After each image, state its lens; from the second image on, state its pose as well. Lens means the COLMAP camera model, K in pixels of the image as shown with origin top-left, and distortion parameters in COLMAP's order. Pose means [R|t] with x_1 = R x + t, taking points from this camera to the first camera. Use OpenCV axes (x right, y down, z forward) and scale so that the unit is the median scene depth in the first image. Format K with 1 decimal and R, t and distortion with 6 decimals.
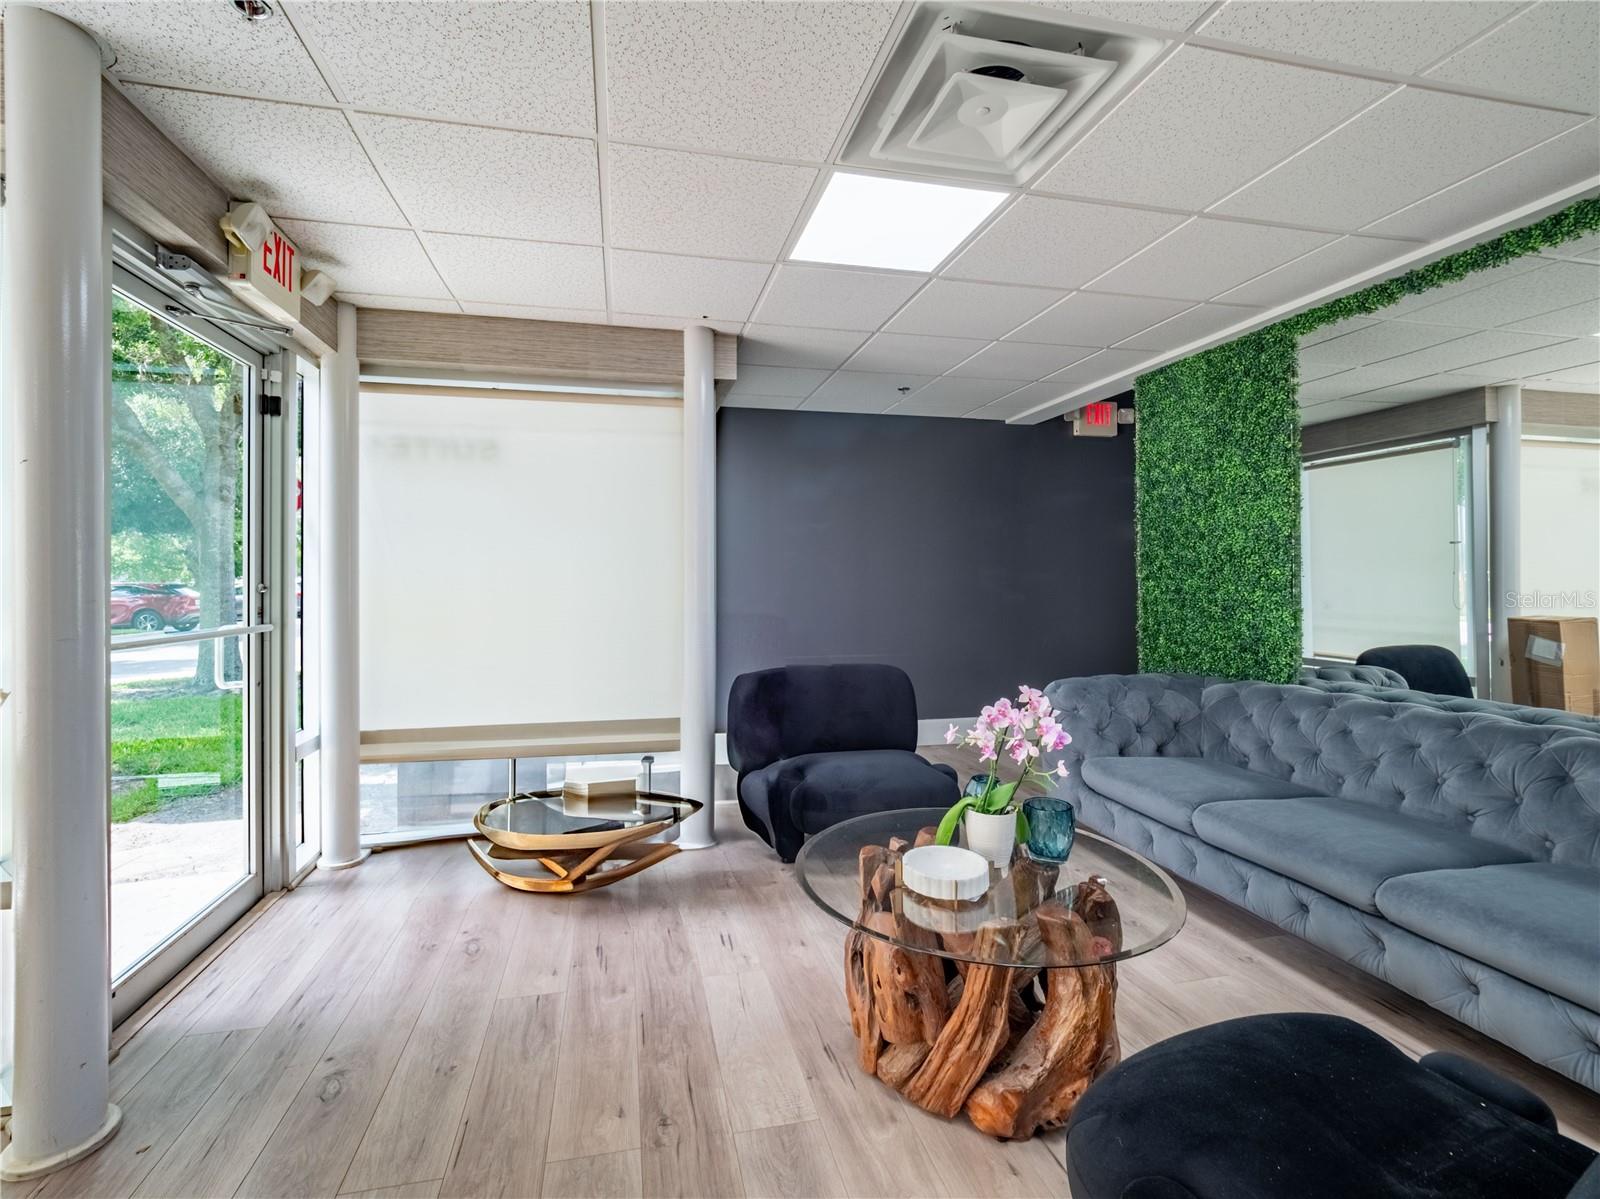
lens RADIAL K [[694.3, 0, 760.8], [0, 694.3, 559.5], [0, 0, 1]] dist [-0.000625, -0.005867]
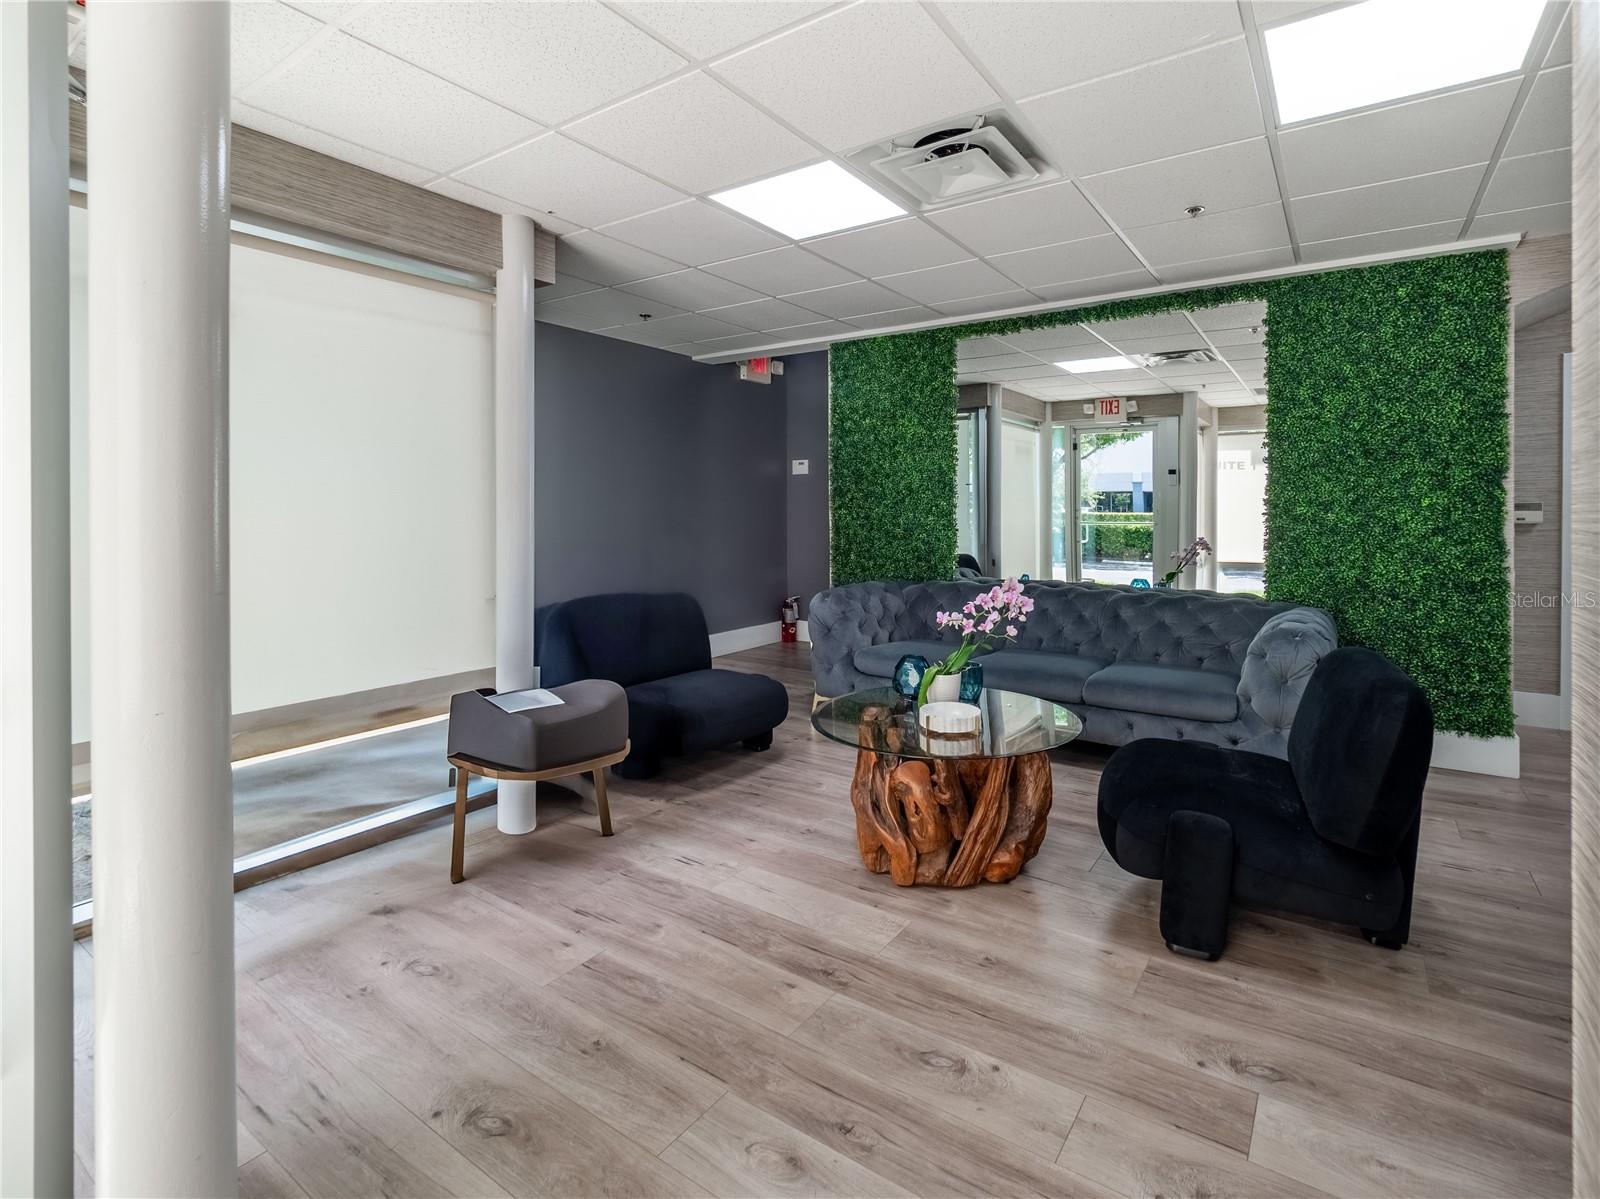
lens RADIAL K [[783.5, 0, 800.2], [0, 783.5, 491.8], [0, 0, 1]] dist [0.014090, -0.019910]
pose [[0.719456, 0.017935, 0.694307, -0.552897], [-0.021450, 0.999763, -0.003598, 0.006195], [-0.694207, -0.012304, 0.719670, 0.047128]]
